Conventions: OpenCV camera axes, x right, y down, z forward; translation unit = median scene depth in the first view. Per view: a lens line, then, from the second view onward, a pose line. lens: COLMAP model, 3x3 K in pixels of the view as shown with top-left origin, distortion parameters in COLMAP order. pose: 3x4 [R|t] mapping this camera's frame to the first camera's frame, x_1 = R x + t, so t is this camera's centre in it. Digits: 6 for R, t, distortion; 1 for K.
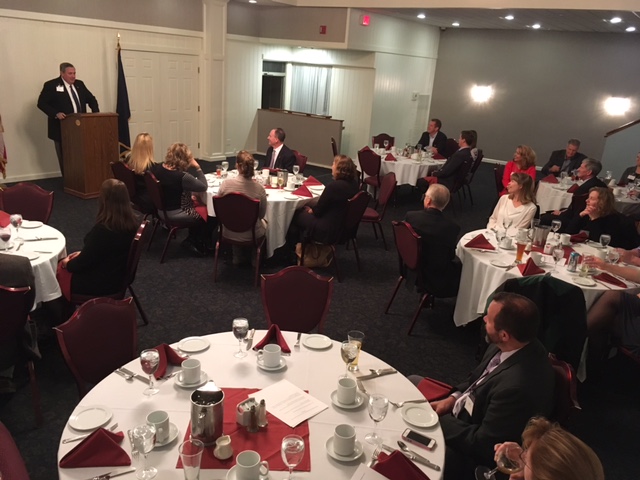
lens RADIAL K [[540.4, 0, 320.0], [0, 540.4, 240.0], [0, 0, 1]] dist [0.088797, -0.130699]
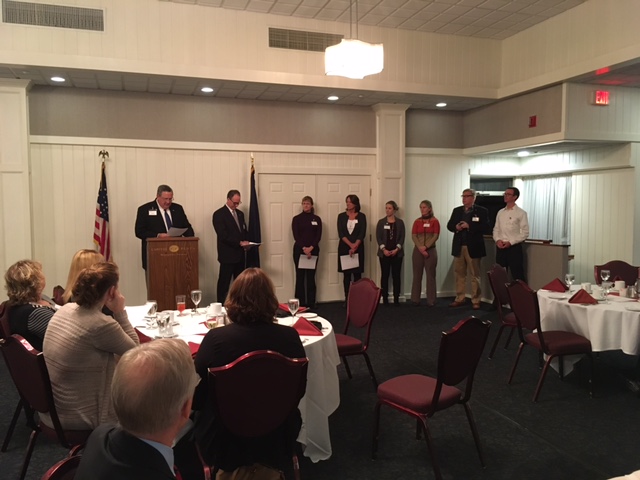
lens RADIAL K [[540.4, 0, 320.0], [0, 540.4, 240.0], [0, 0, 1]] dist [0.088797, -0.130699]
pose [[0.814633, -0.042624, -0.578409, 0.191466], [-0.116669, 0.964866, -0.235419, -0.041623], [0.568122, 0.259262, 0.781038, 0.348203]]
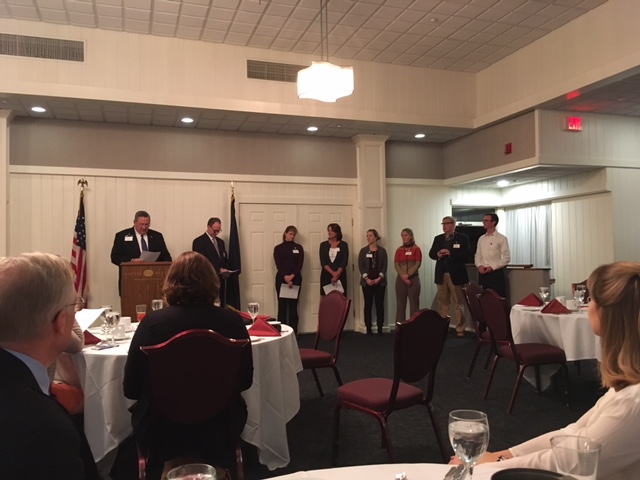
lens RADIAL K [[540.4, 0, 320.0], [0, 540.4, 240.0], [0, 0, 1]] dist [0.088797, -0.130699]
pose [[0.816244, -0.104737, -0.568134, 0.206459], [-0.104505, 0.940435, -0.323514, -0.016045], [0.568177, 0.323439, 0.756678, 0.373520]]
